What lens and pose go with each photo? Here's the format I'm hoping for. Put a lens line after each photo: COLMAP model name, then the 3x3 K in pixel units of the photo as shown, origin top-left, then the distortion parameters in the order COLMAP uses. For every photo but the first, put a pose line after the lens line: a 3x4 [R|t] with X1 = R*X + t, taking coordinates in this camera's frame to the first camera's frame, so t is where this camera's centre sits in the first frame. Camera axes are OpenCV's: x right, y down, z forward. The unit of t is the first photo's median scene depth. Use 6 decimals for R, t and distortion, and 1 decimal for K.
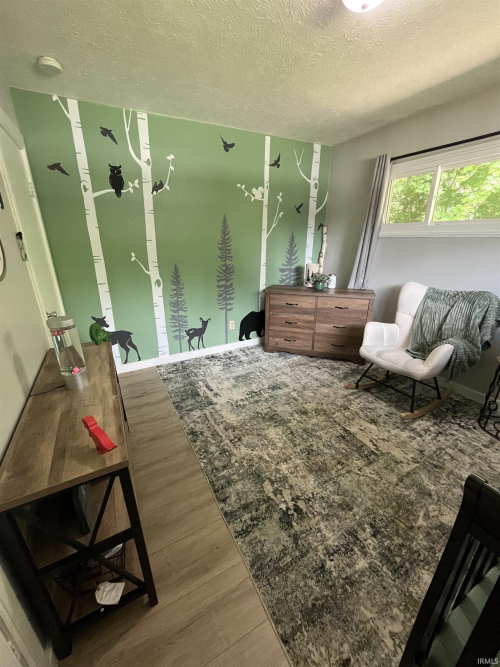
lens RADIAL K [[270.8, 0, 249.1], [0, 270.8, 333.7], [0, 0, 1]] dist [-0.009707, 0.000181]
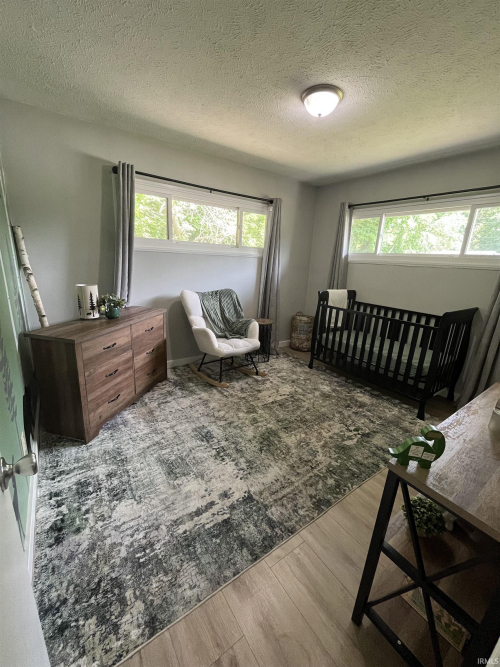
lens RADIAL K [[270.8, 0, 249.4], [0, 270.8, 333.1], [0, 0, 1]] dist [-0.009707, 0.000181]
pose [[-0.129192, -0.258836, 0.957243, -0.618439], [0.288217, 0.913856, 0.286003, -0.276526], [-0.948810, 0.312843, -0.043462, 0.836773]]
